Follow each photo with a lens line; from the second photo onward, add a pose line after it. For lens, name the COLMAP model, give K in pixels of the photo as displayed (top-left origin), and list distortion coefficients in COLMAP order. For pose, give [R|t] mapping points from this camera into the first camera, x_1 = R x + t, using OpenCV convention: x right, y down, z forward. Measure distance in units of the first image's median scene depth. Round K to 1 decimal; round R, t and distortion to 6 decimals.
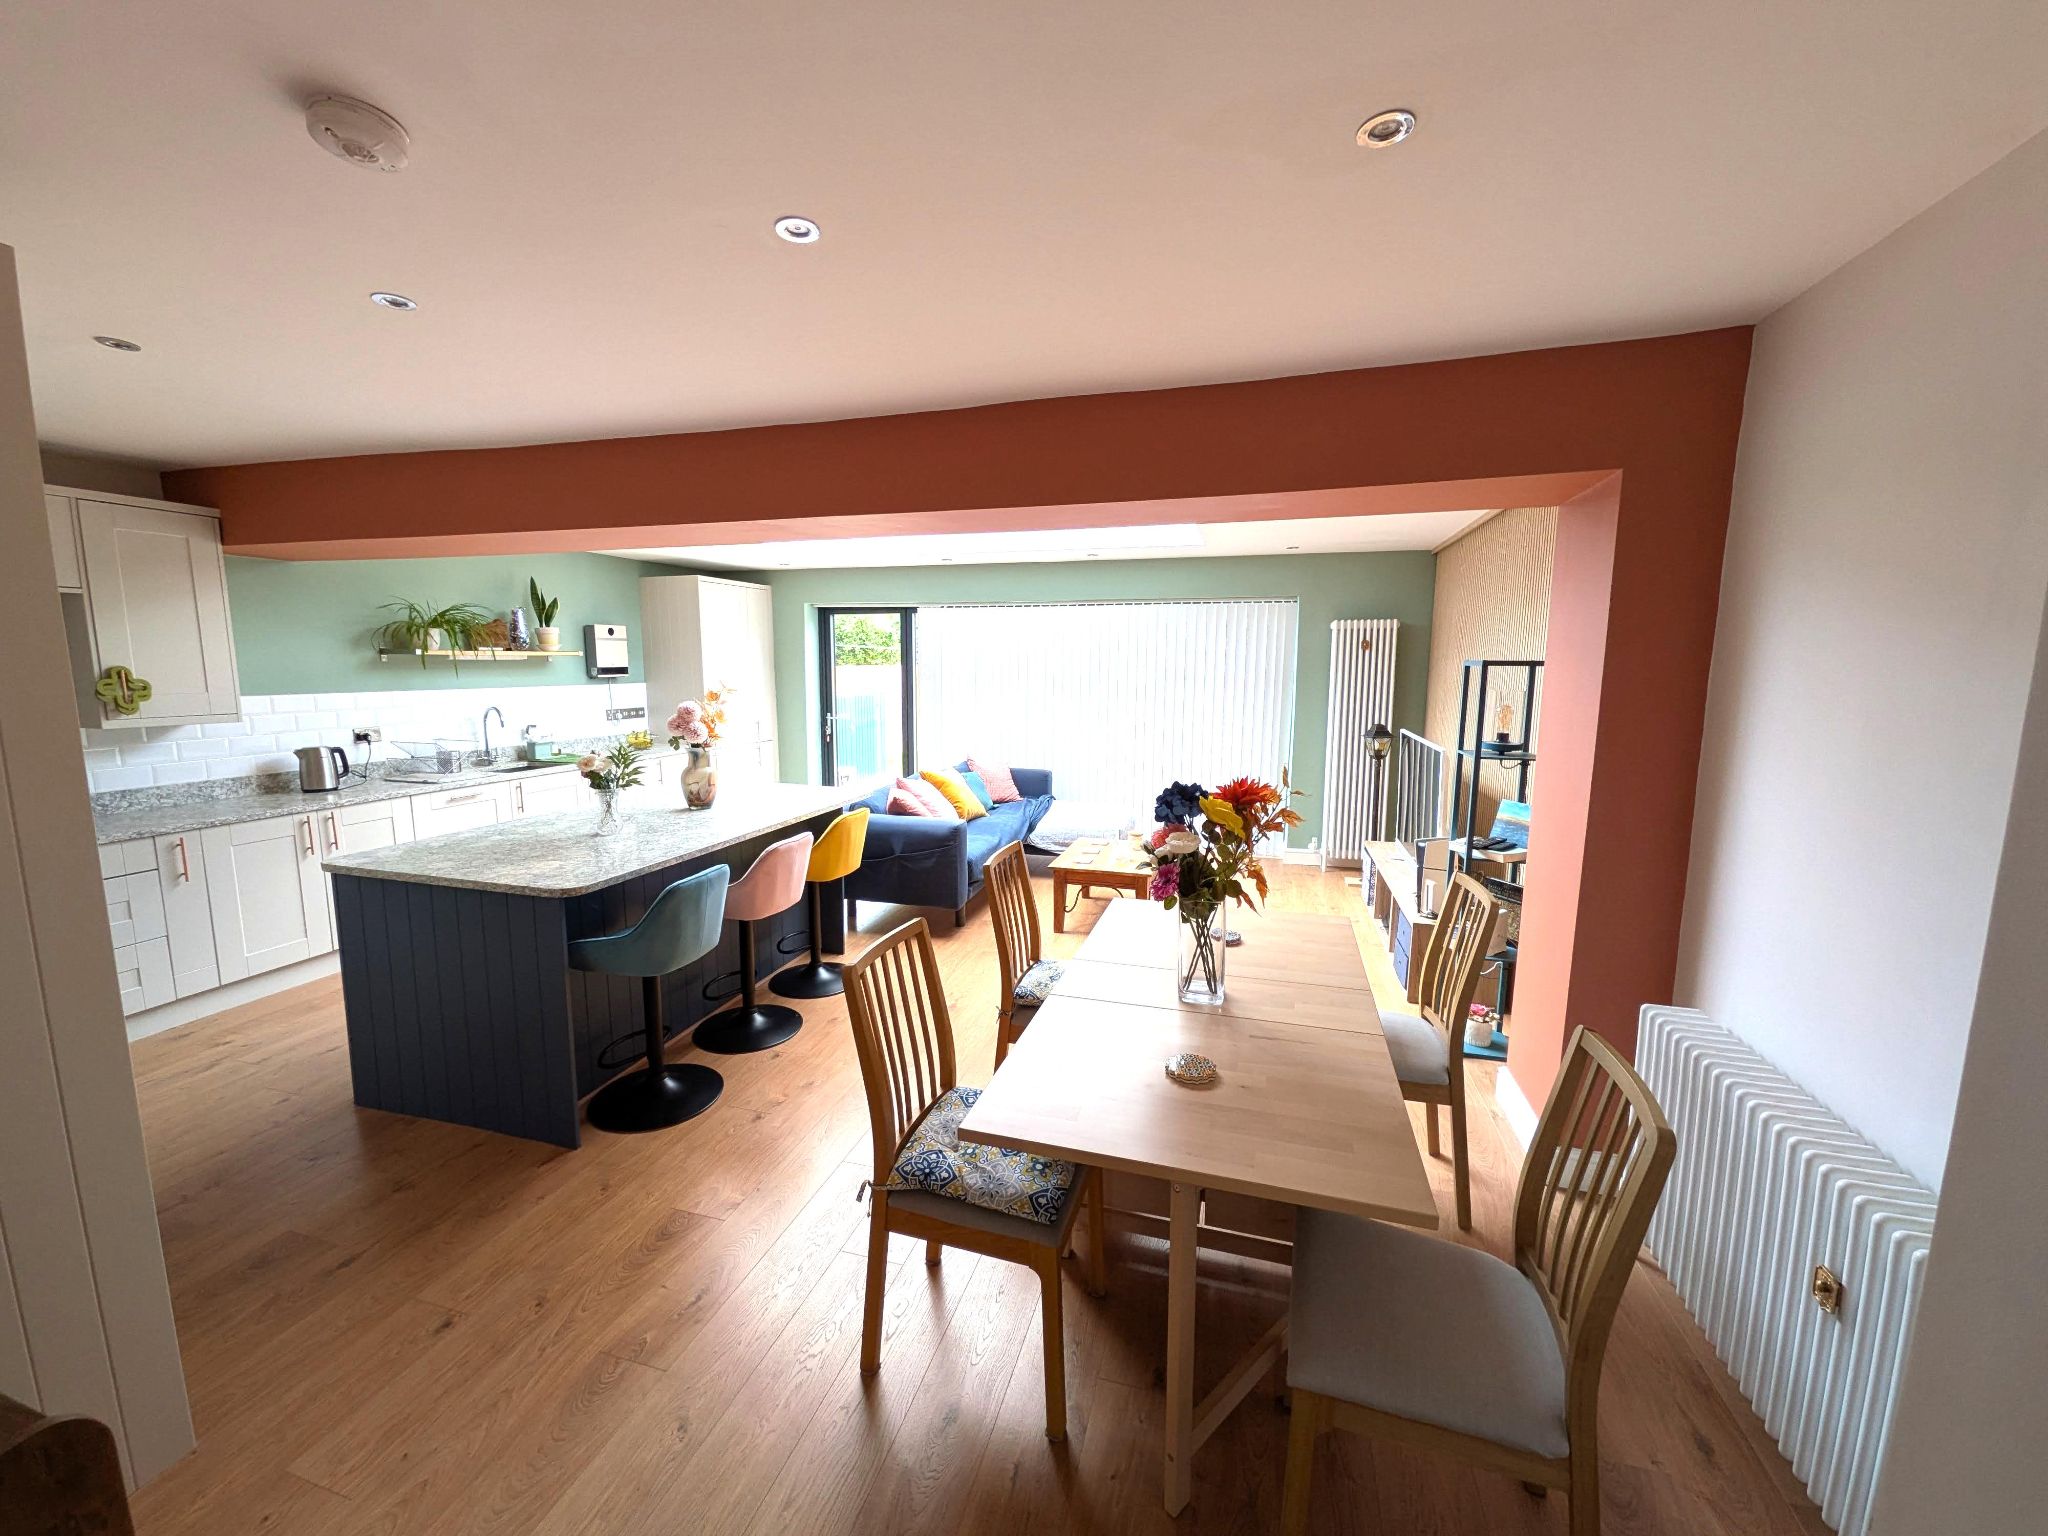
lens RADIAL K [[811.0, 0, 1015.9], [0, 811.0, 776.5], [0, 0, 1]] dist [0.003636, -0.000038]
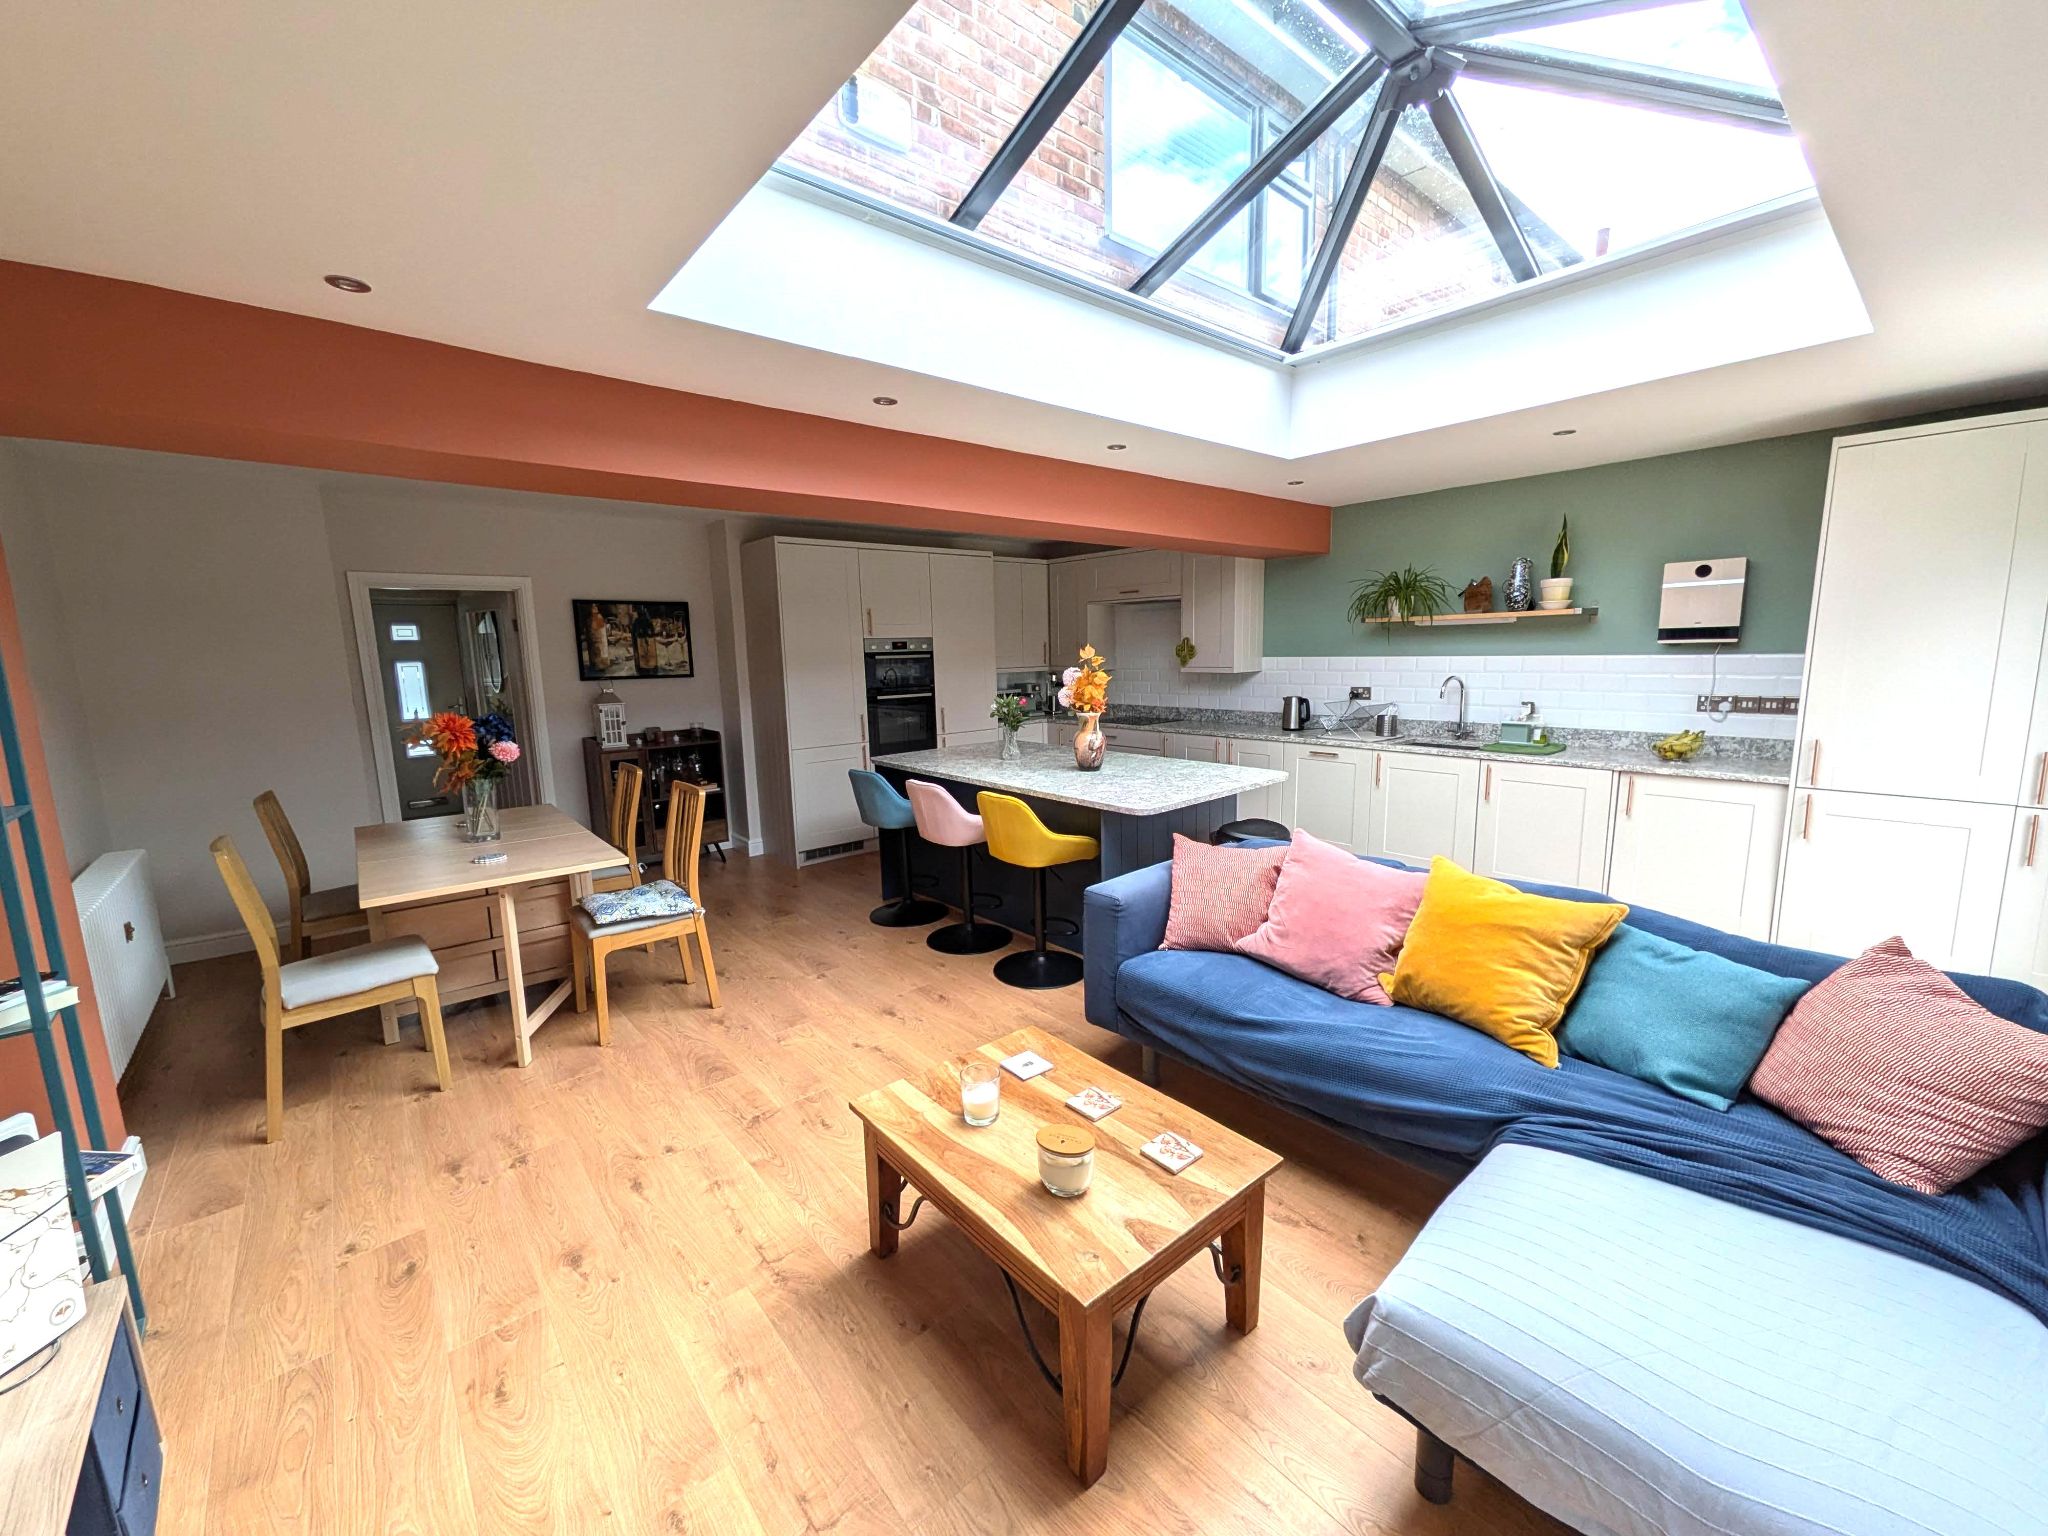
lens RADIAL K [[811.0, 0, 1013.7], [0, 811.0, 763.4], [0, 0, 1]] dist [0.003636, -0.000038]
pose [[-0.548170, 0.130432, -0.826134, 0.379924], [-0.096570, 0.971288, 0.217427, -0.135725], [0.830773, 0.198967, -0.519835, 1.041649]]
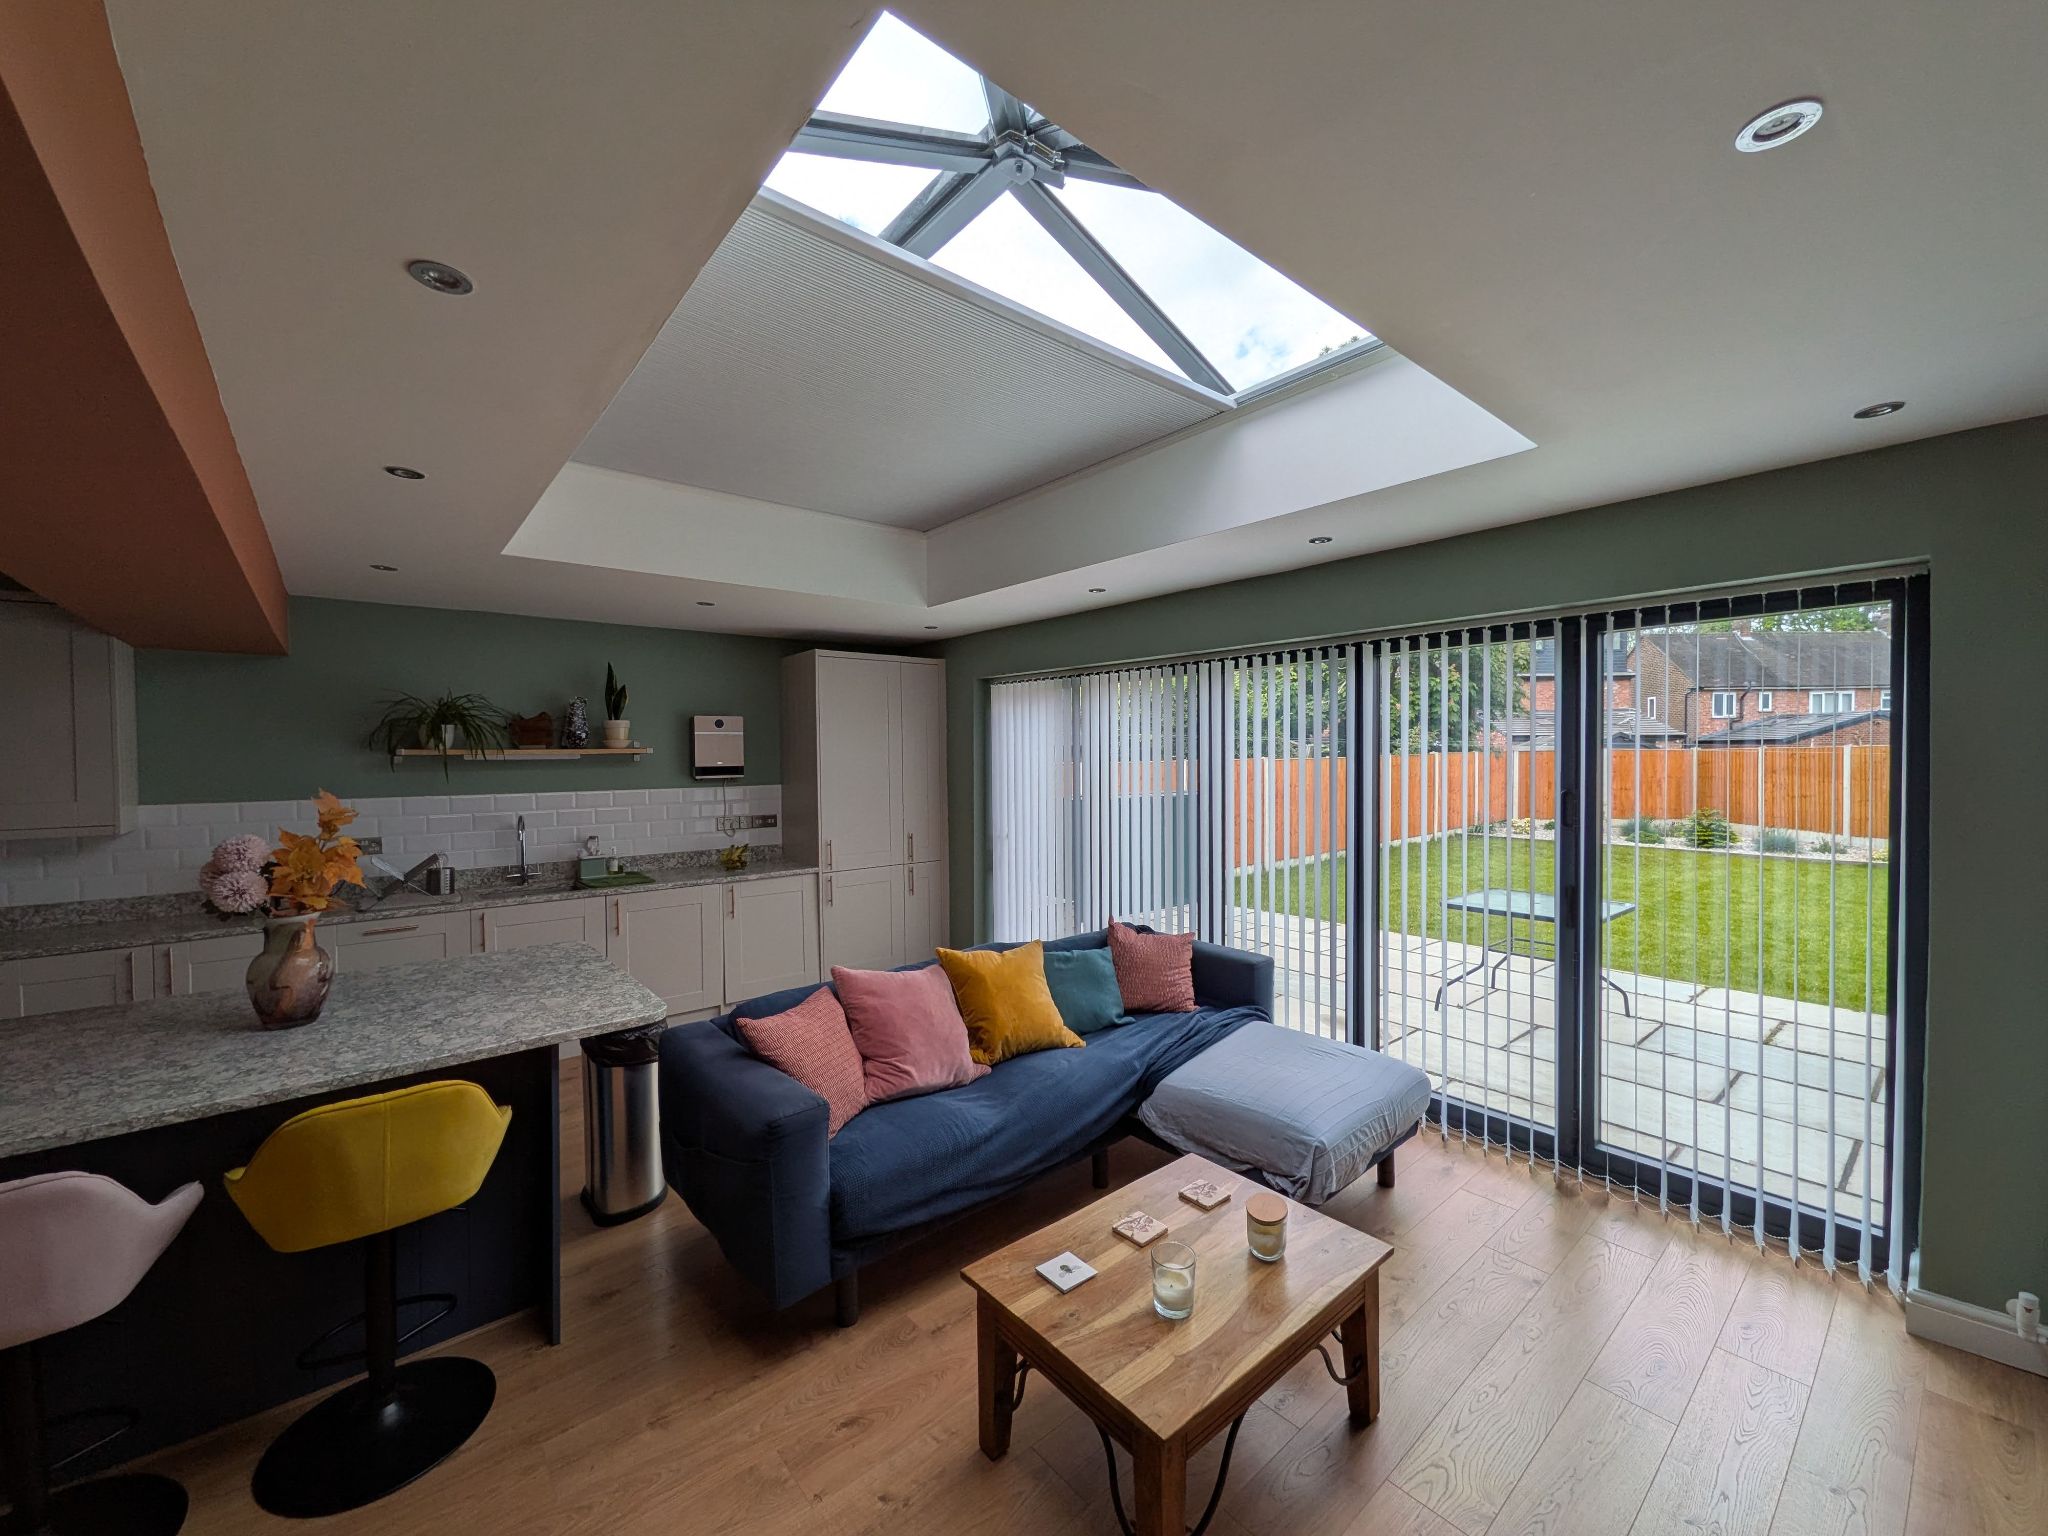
lens RADIAL K [[811.0, 0, 1023.0], [0, 811.0, 780.7], [0, 0, 1]] dist [0.003636, -0.000038]
pose [[0.844393, 0.007691, -0.535669, 0.230010], [-0.065343, 0.993910, -0.088731, -0.077676], [0.531724, 0.109927, 0.839753, 0.546837]]
